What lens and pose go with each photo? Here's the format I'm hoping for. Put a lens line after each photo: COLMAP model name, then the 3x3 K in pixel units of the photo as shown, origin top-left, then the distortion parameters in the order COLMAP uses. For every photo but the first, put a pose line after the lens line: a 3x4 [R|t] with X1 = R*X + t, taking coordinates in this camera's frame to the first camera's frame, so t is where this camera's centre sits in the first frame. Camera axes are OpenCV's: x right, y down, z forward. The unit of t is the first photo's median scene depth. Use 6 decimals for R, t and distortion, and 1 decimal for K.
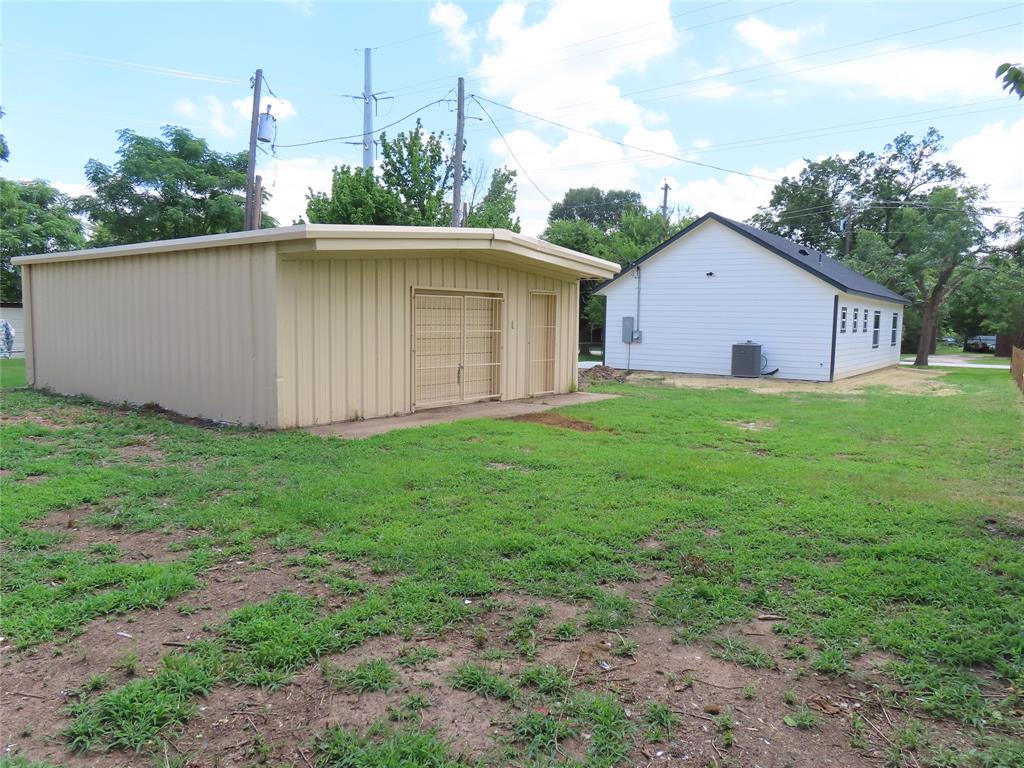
lens RADIAL K [[725.7, 0, 512.0], [0, 725.7, 384.0], [0, 0, 1]] dist [-0.026640, 0.017699]
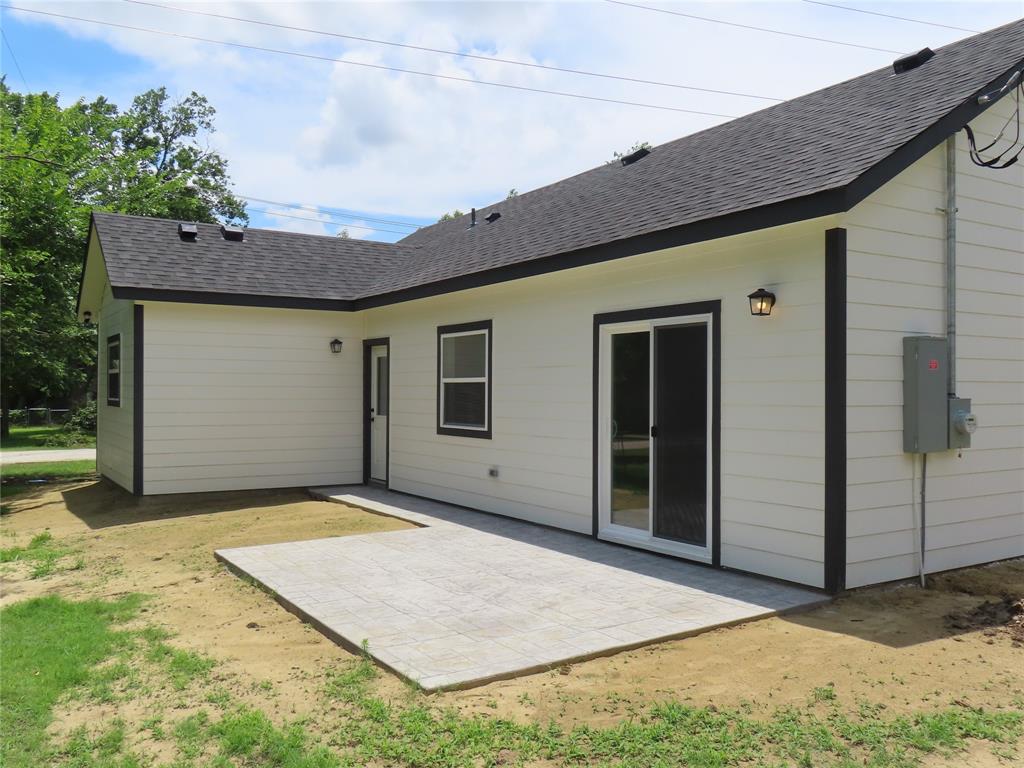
lens RADIAL K [[823.4, 0, 512.0], [0, 823.4, 384.0], [0, 0, 1]] dist [-0.001009, -0.000176]
pose [[0.317086, -0.014070, 0.948292, -0.113754], [0.099375, 0.994879, -0.018468, -0.080471], [-0.943176, 0.100092, 0.316860, 0.976339]]
